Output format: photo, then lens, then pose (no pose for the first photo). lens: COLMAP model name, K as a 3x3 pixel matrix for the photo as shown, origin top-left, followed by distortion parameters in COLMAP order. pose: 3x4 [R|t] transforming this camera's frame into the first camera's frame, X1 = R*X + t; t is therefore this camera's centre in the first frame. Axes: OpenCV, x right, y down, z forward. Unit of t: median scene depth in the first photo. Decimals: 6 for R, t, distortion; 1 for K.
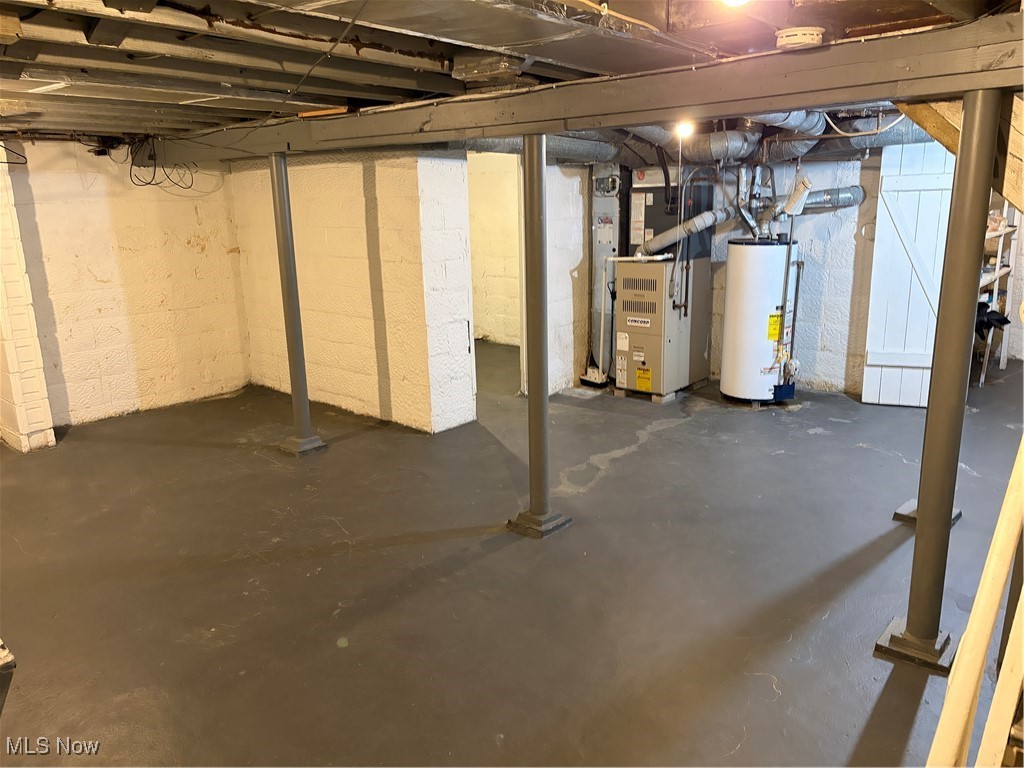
lens RADIAL K [[780.6, 0, 512.0], [0, 780.6, 384.0], [0, 0, 1]] dist [0.034320, -0.001360]
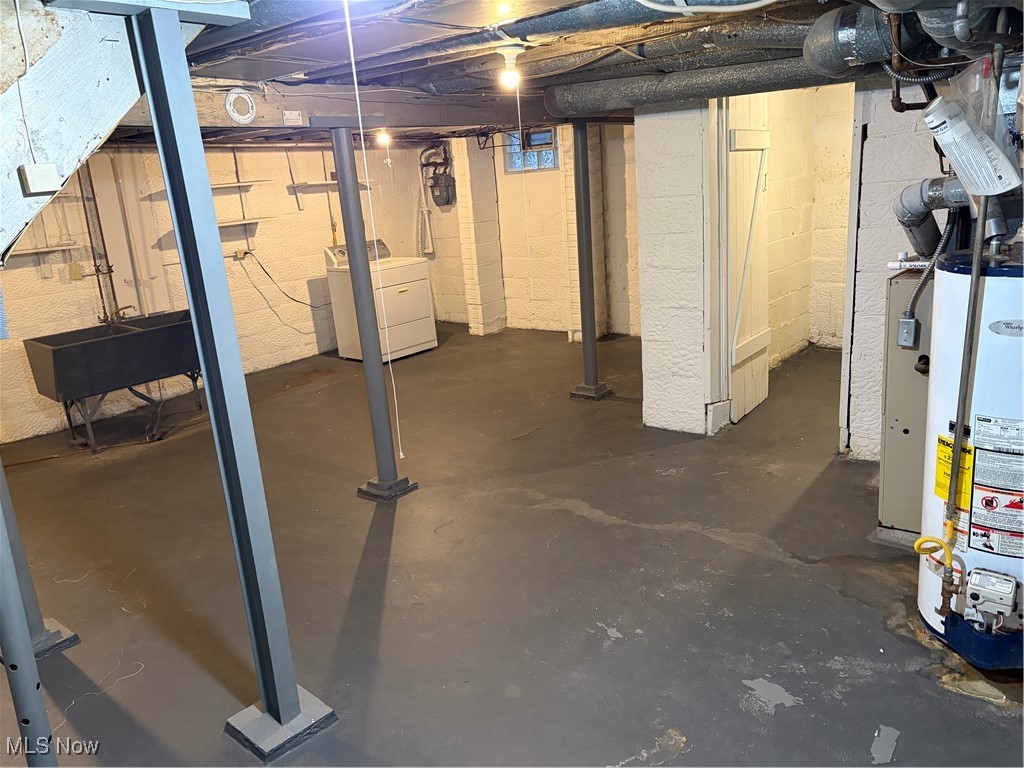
lens RADIAL K [[780.6, 0, 512.0], [0, 780.6, 384.0], [0, 0, 1]] dist [0.034320, -0.001360]
pose [[0.027473, 0.276634, -0.960583, 0.717904], [-0.156049, 0.950351, 0.269225, -0.192730], [0.987367, 0.142502, 0.069277, 0.746680]]
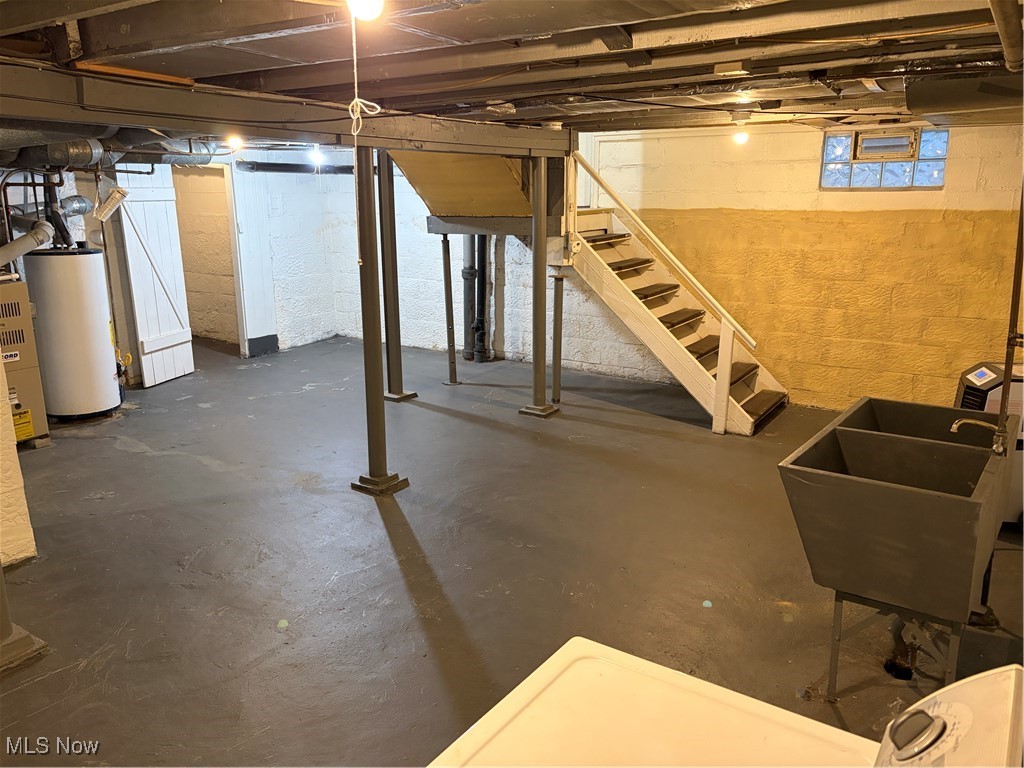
lens RADIAL K [[780.6, 0, 512.0], [0, 780.6, 384.0], [0, 0, 1]] dist [0.034320, -0.001360]
pose [[-0.134164, -0.211970, 0.968023, -0.746417], [0.238944, 0.941112, 0.239194, -0.131681], [-0.961720, 0.263394, -0.075615, 0.598791]]
